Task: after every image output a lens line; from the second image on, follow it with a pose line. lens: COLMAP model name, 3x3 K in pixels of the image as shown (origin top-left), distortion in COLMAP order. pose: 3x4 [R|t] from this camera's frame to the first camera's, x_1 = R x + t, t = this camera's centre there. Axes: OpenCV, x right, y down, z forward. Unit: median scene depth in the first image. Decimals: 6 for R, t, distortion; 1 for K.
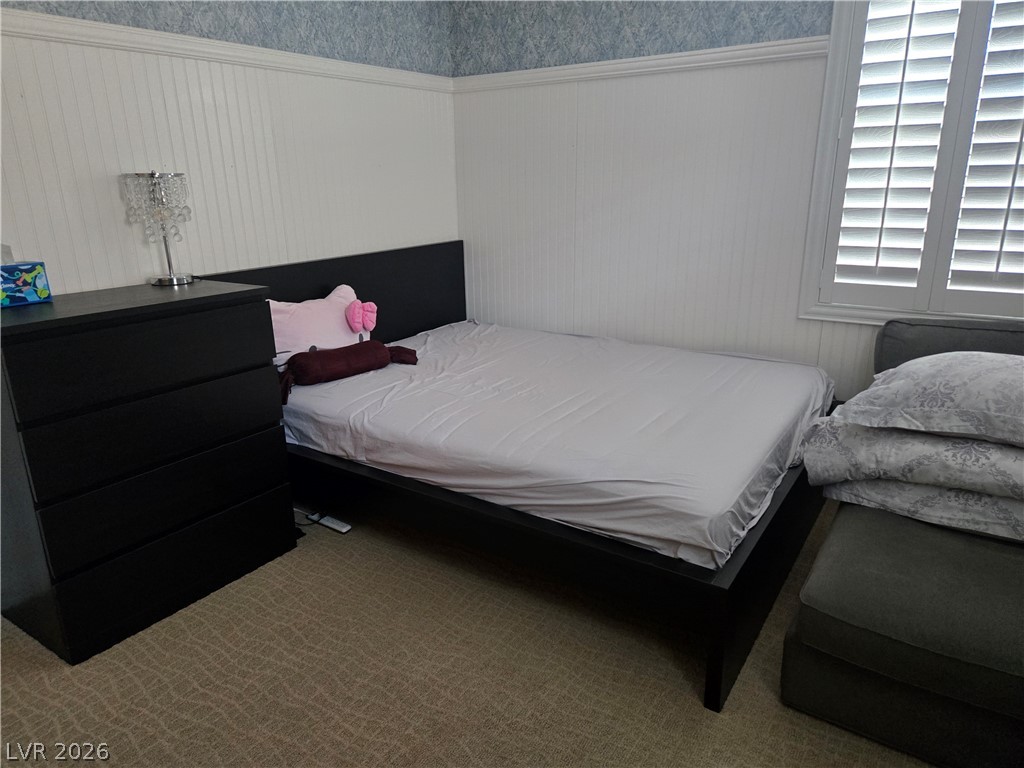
lens RADIAL K [[684.8, 0, 506.2], [0, 684.8, 385.6], [0, 0, 1]] dist [0.050451, -0.024522]
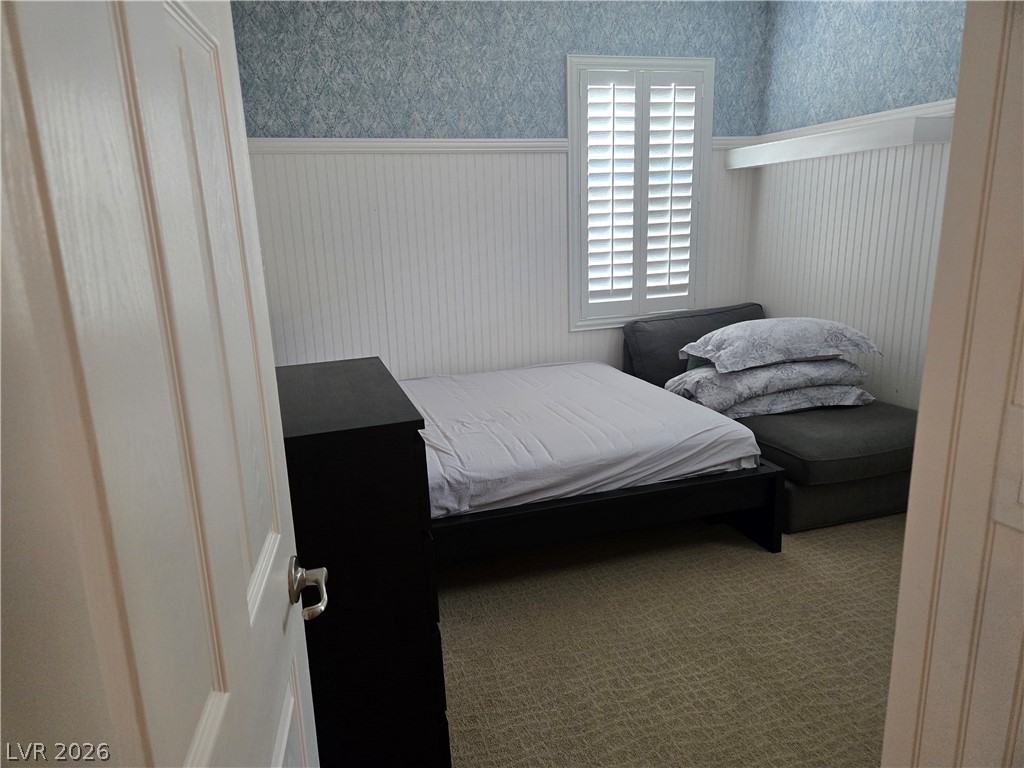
lens RADIAL K [[684.8, 0, 504.4], [0, 684.8, 387.4], [0, 0, 1]] dist [0.050451, -0.024522]
pose [[0.621338, -0.192838, 0.759443, -0.926143], [0.257773, 0.965597, 0.034288, -0.088232], [-0.739927, 0.174459, 0.649670, 0.270763]]
